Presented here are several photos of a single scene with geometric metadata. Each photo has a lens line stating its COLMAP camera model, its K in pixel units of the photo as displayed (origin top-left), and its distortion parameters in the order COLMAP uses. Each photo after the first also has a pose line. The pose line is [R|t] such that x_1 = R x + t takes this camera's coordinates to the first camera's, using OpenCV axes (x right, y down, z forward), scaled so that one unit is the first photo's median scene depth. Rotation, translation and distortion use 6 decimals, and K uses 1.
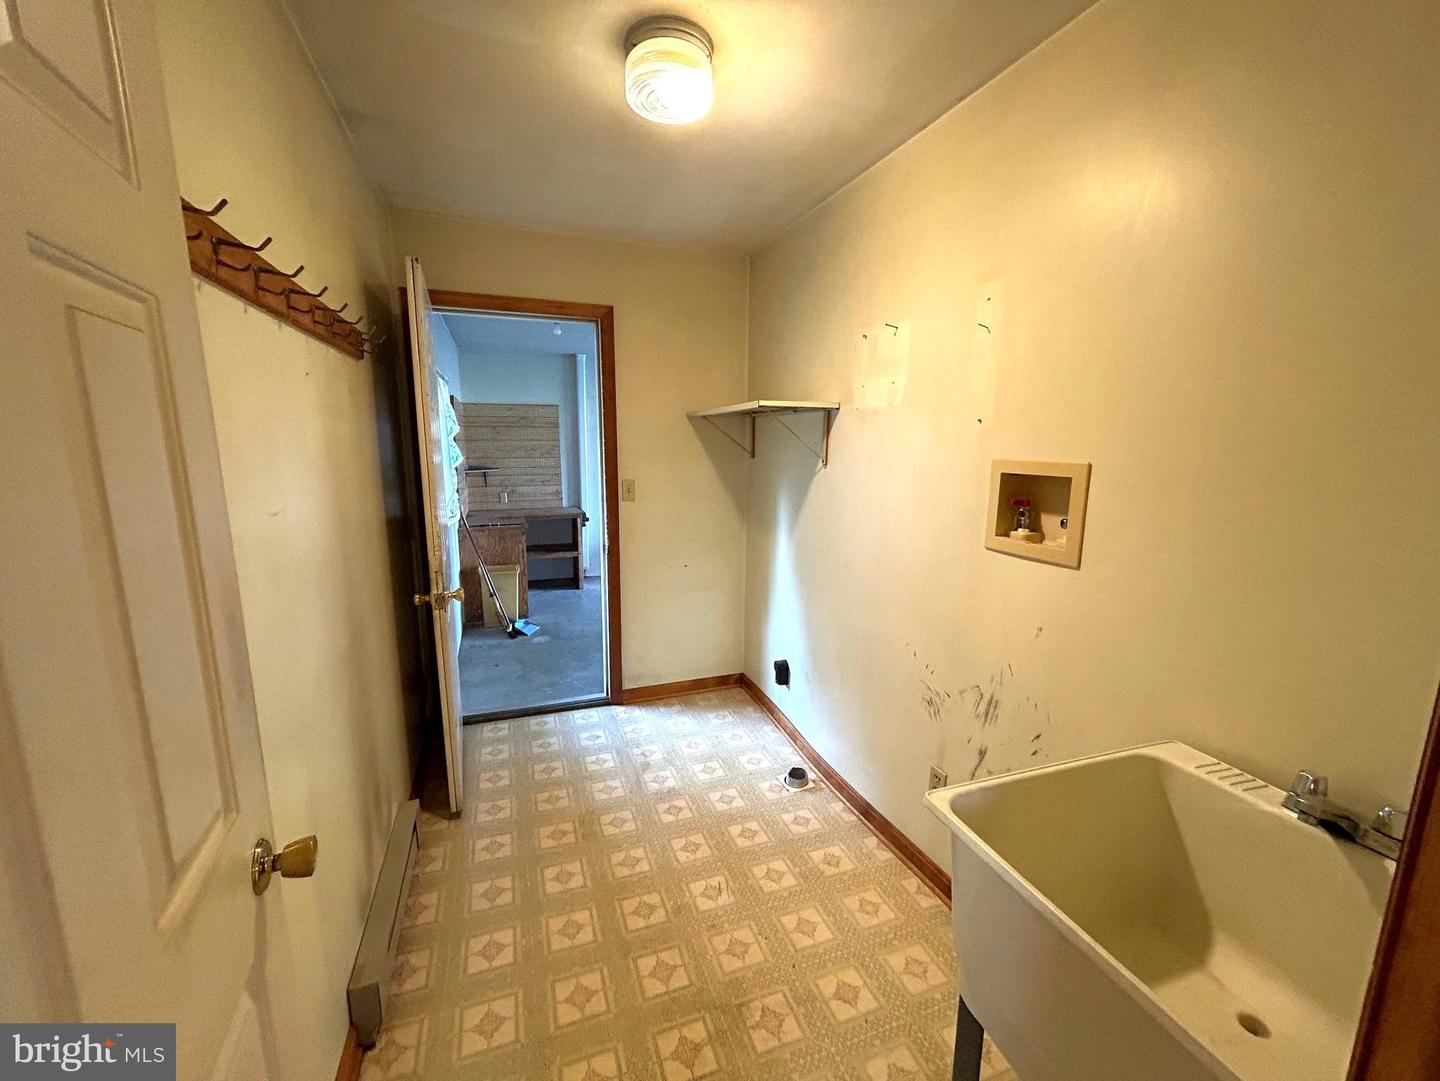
lens RADIAL K [[585.6, 0, 716.0], [0, 585.6, 540.4], [0, 0, 1]] dist [-0.001011, -0.000274]
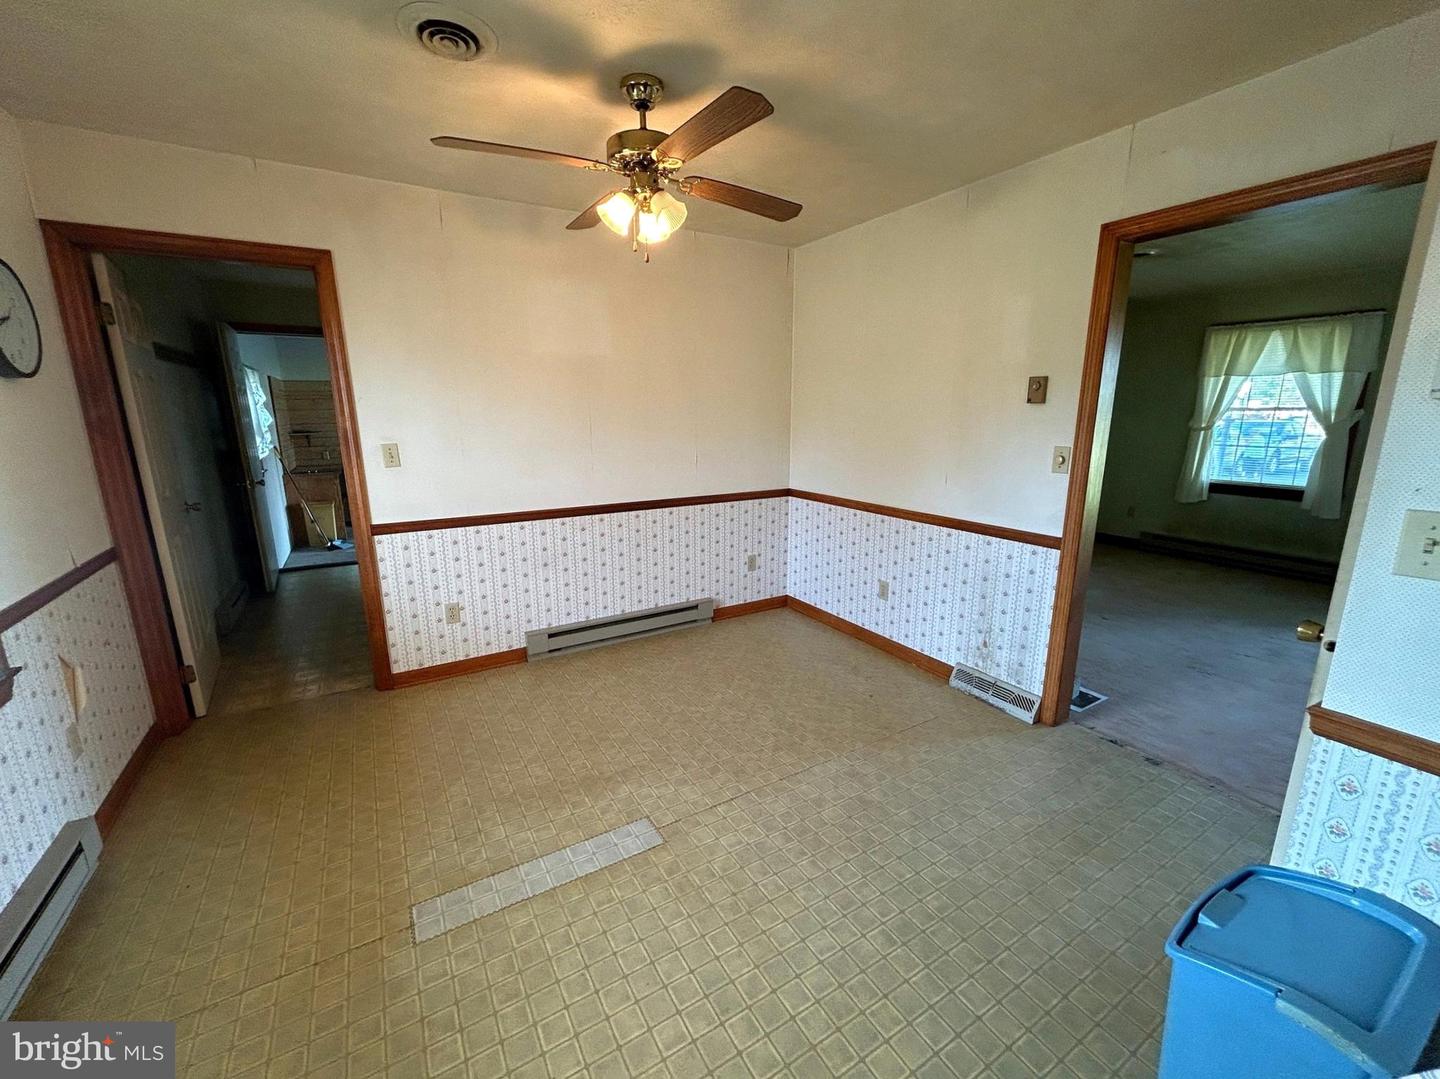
lens RADIAL K [[585.6, 0, 716.0], [0, 585.6, 539.4], [0, 0, 1]] dist [-0.001011, -0.000274]
pose [[0.982712, -0.051567, 0.177812, 0.301232], [0.043183, 0.997780, 0.050706, 0.104399], [-0.180032, -0.042151, 0.982757, -0.525922]]
